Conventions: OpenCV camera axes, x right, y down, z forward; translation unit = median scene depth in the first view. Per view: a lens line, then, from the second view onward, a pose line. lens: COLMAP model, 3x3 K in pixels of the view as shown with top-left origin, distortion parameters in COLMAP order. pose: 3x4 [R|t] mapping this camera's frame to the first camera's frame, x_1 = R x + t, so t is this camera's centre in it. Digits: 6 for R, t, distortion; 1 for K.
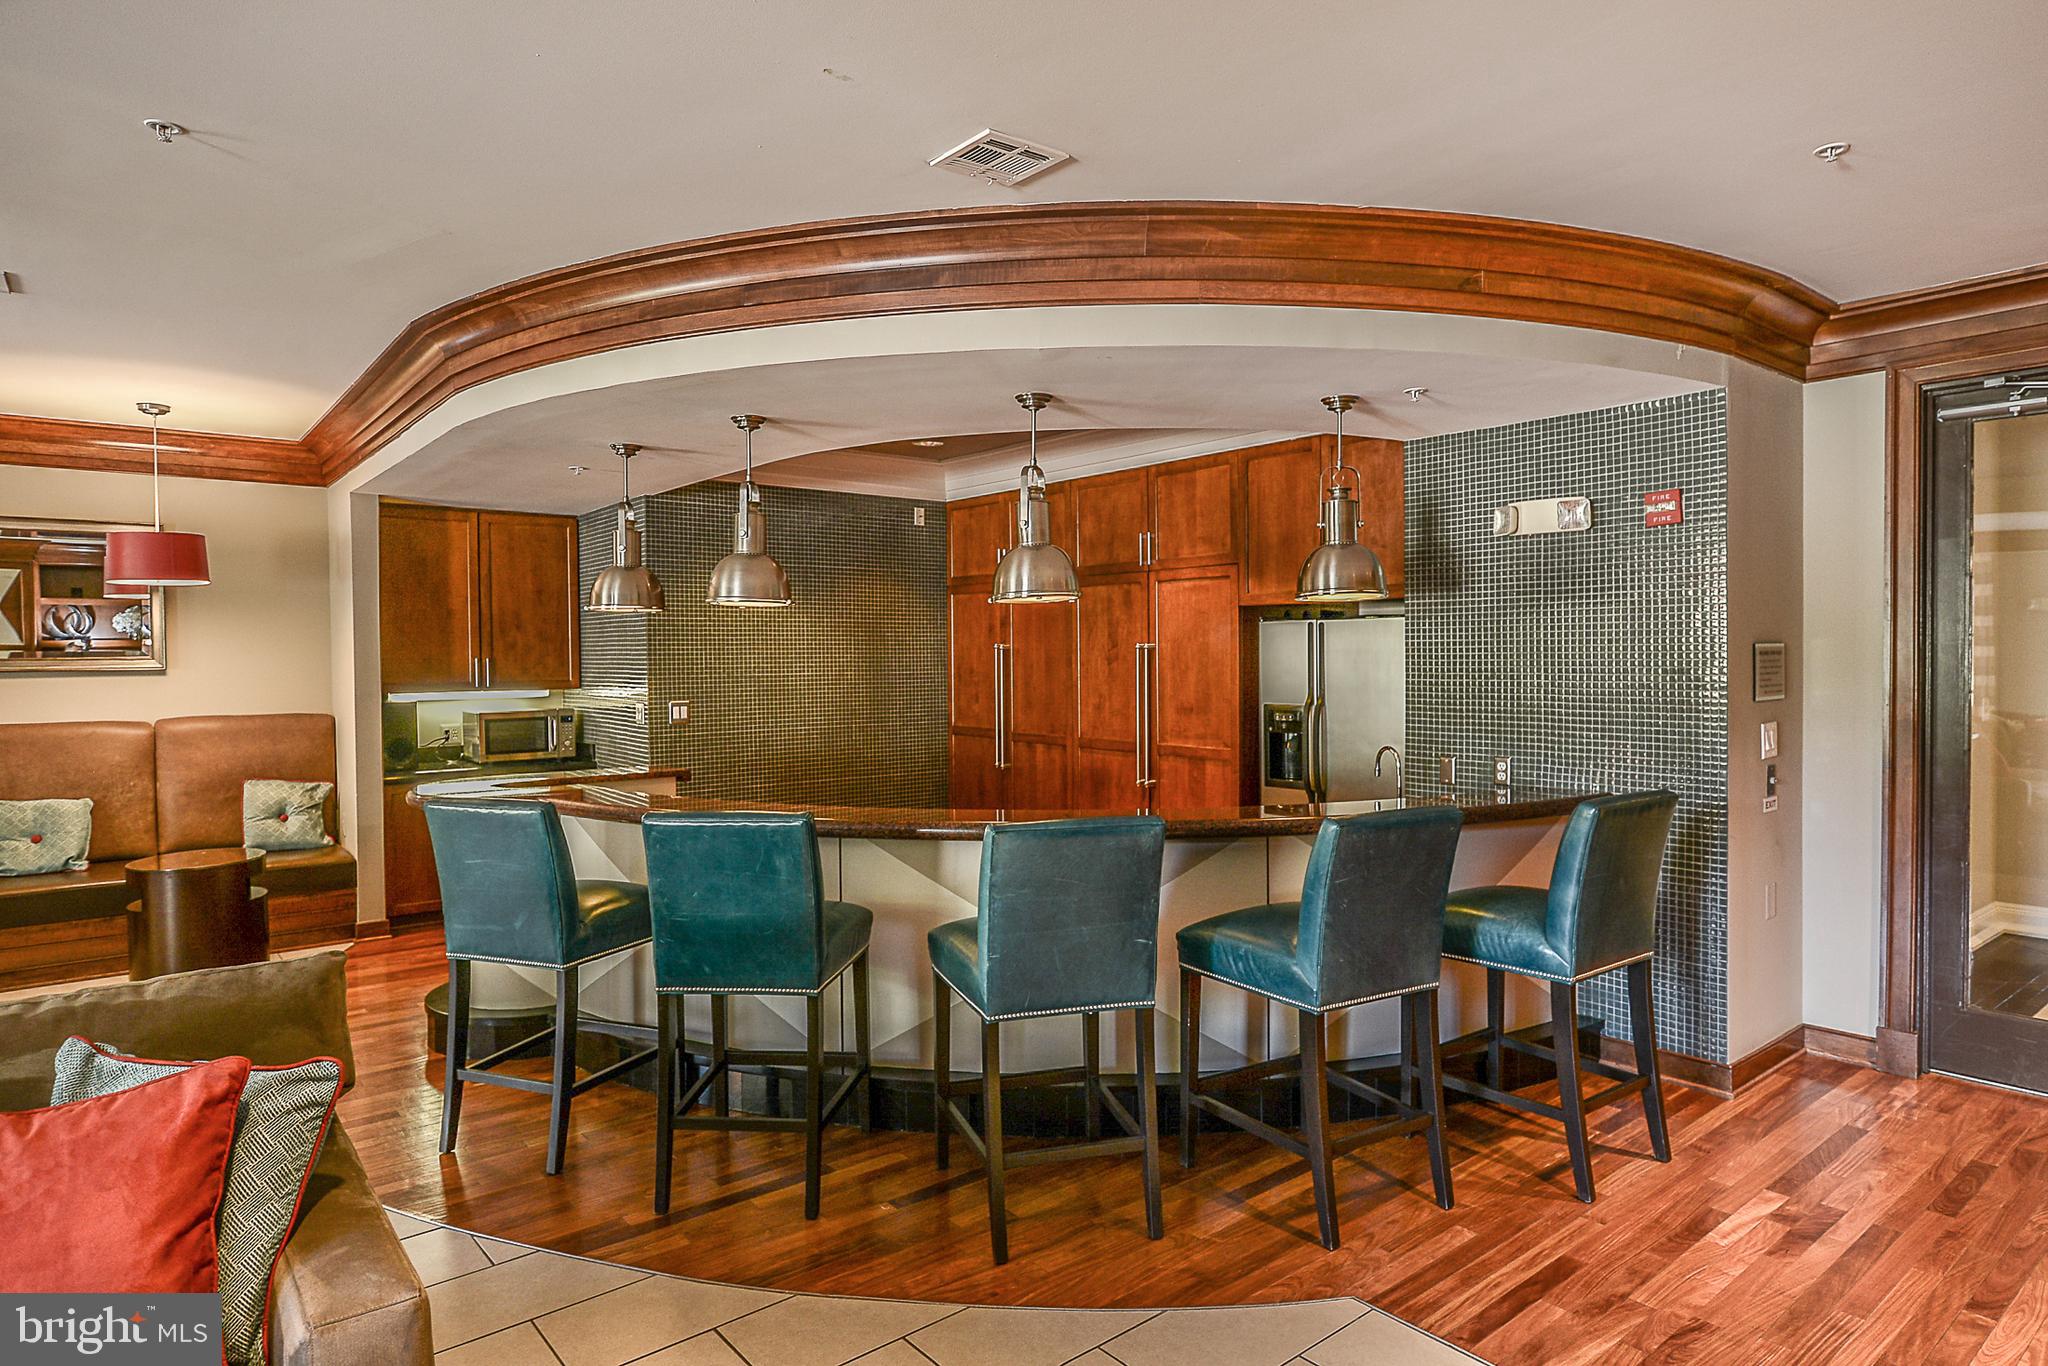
lens RADIAL K [[1171.1, 0, 1019.3], [0, 1171.1, 676.4], [0, 0, 1]] dist [-0.005199, 0.000508]
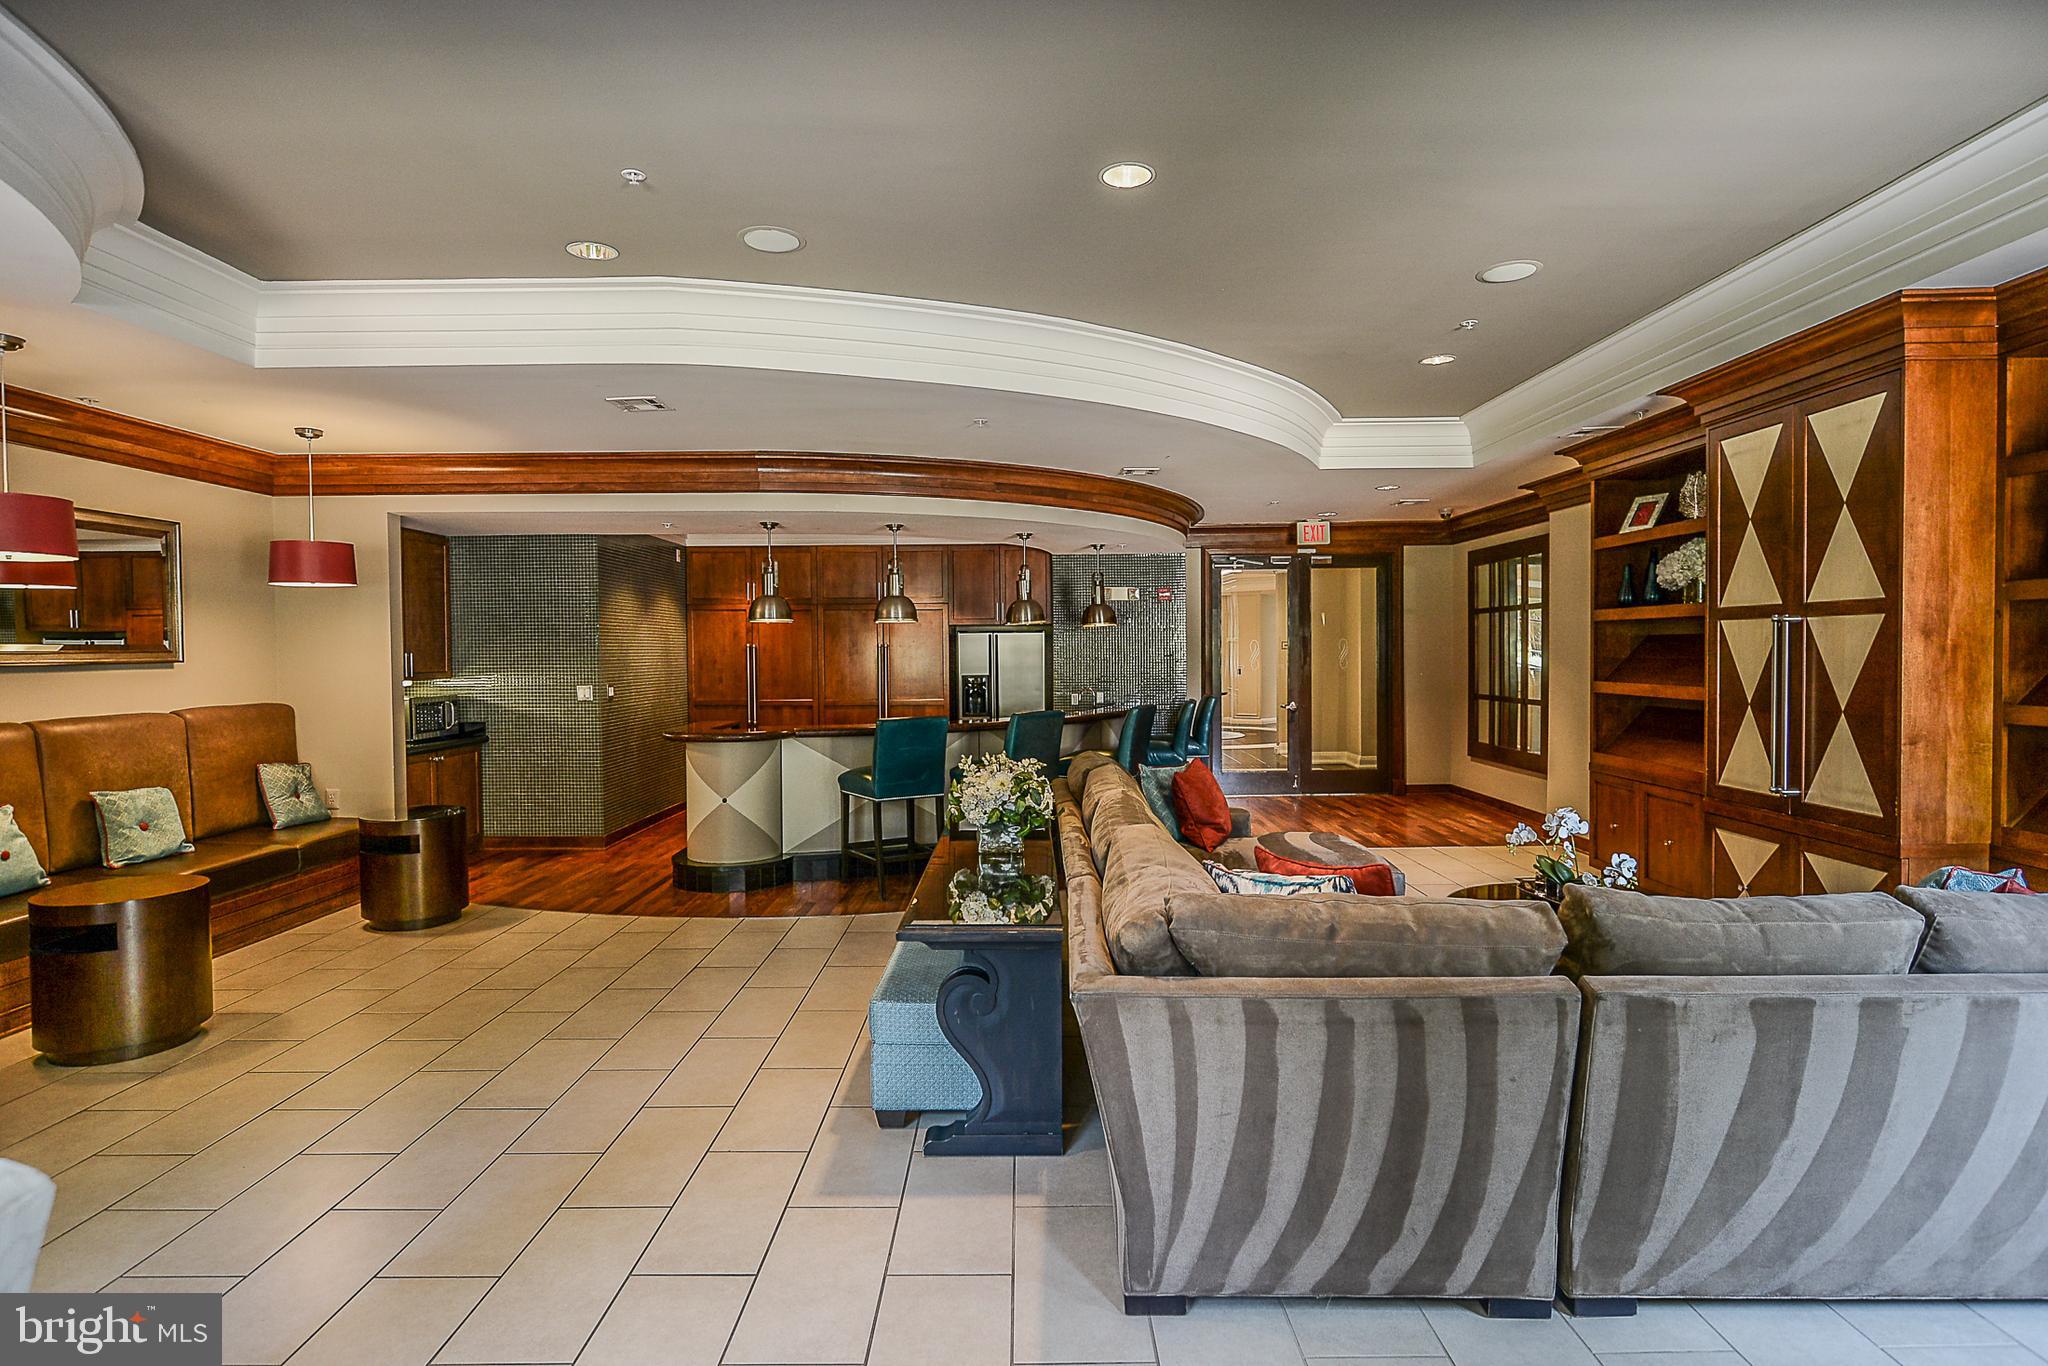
lens RADIAL K [[1045.9, 0, 1026.1], [0, 1045.9, 677.3], [0, 0, 1]] dist [0.003891, 0.000363]
pose [[0.621182, -0.018466, 0.783449, -1.103914], [0.020327, 0.999766, 0.007447, 0.017271], [-0.783403, 0.011299, 0.621412, -0.181572]]
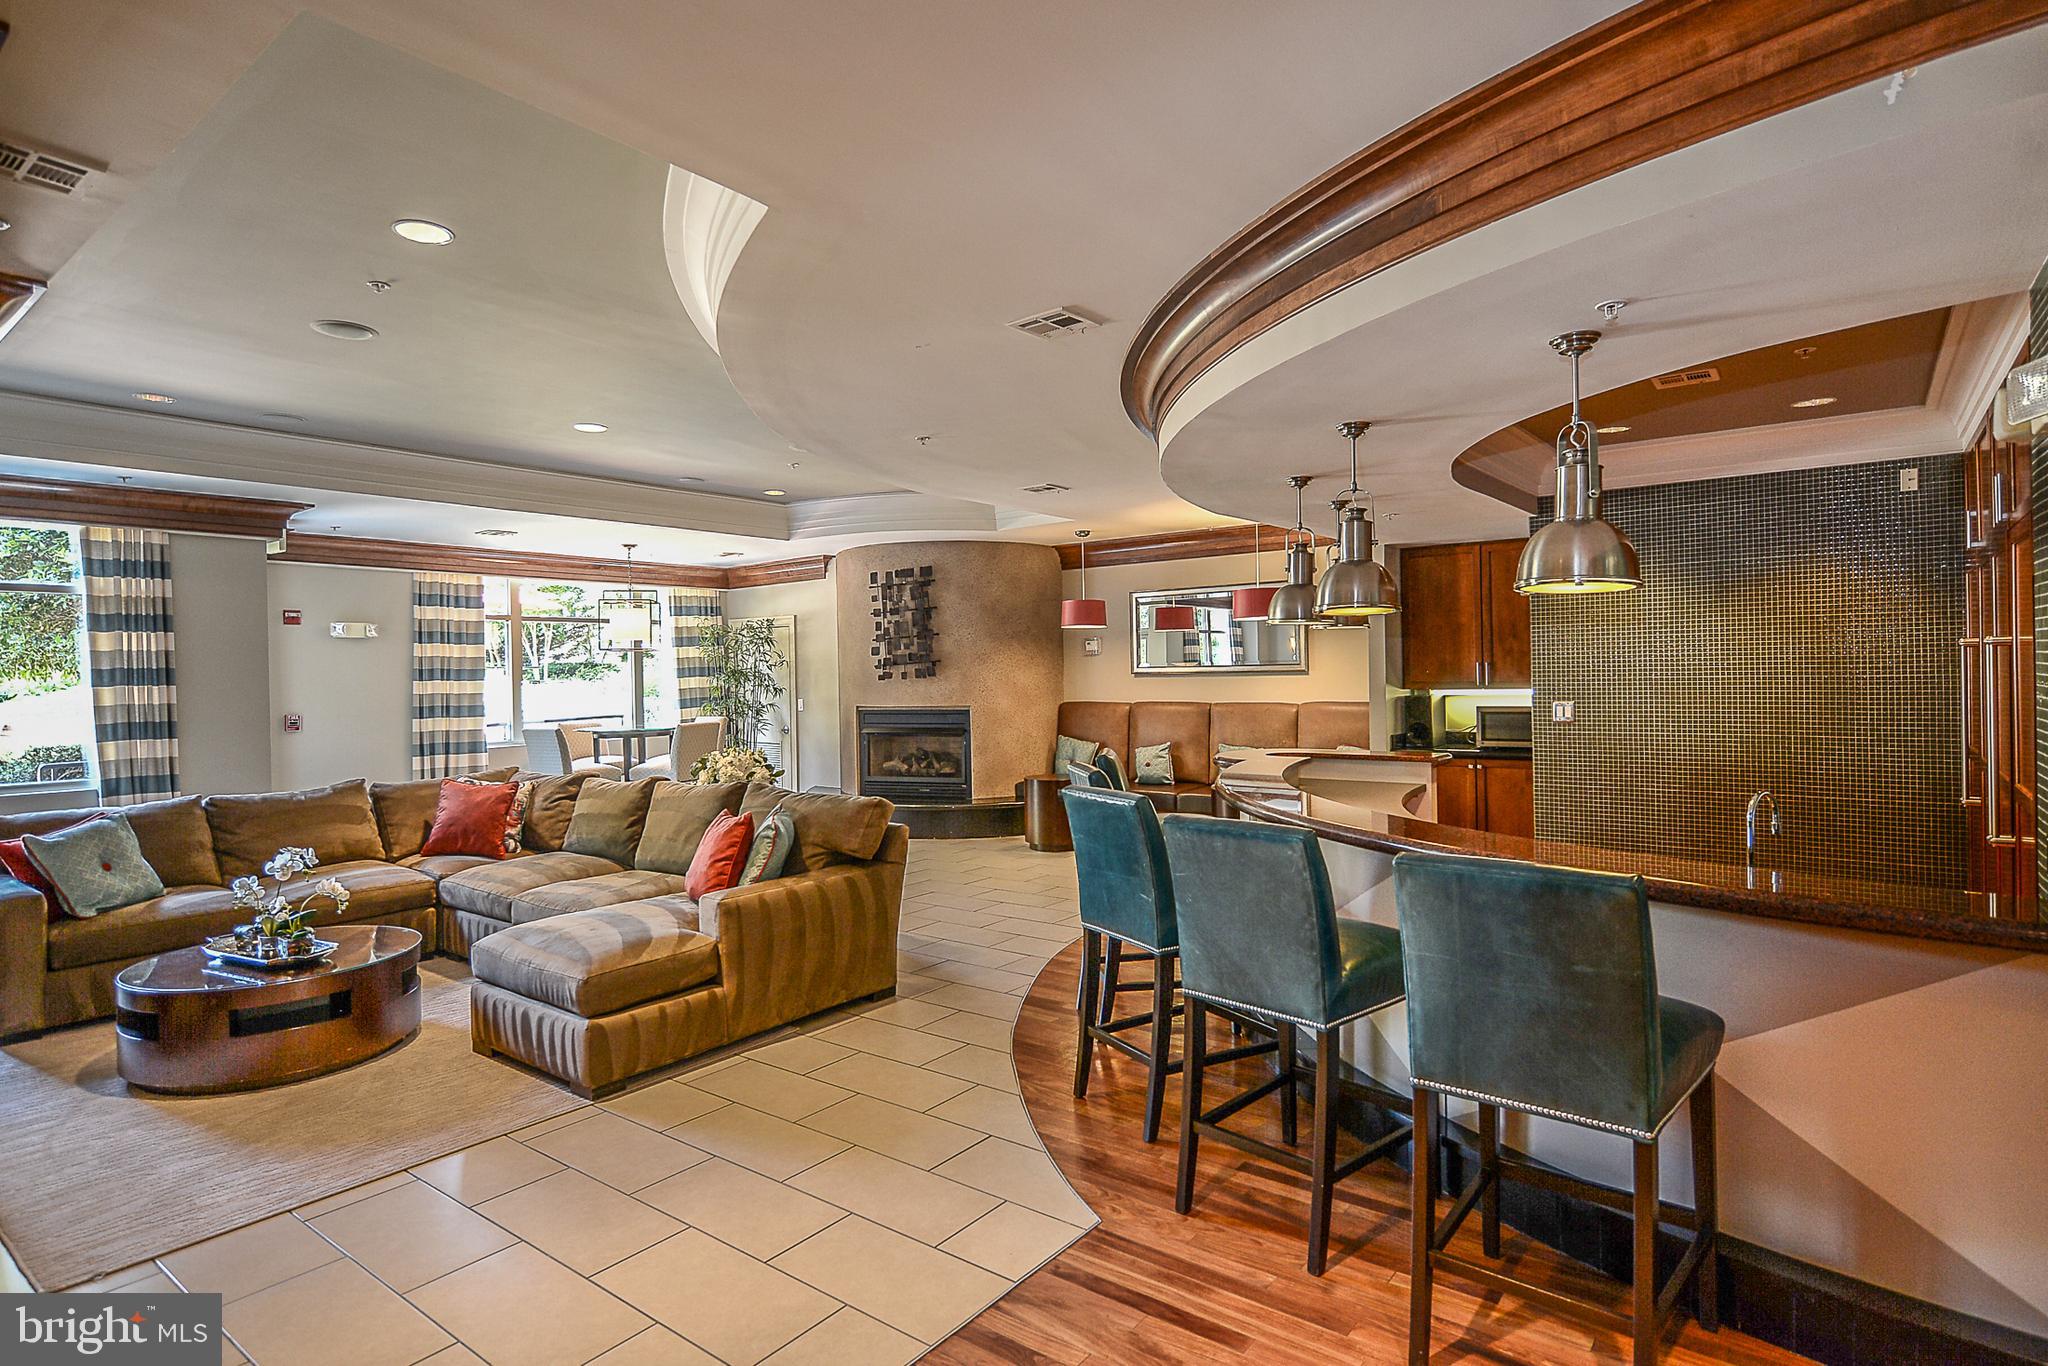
lens RADIAL K [[1045.9, 0, 1021.8], [0, 1045.9, 673.5], [0, 0, 1]] dist [0.003891, 0.000363]
pose [[0.237631, 0.005760, -0.971338, 0.614426], [-0.003981, 0.999980, 0.004956, -0.008520], [0.971347, 0.002689, 0.237649, 0.326197]]
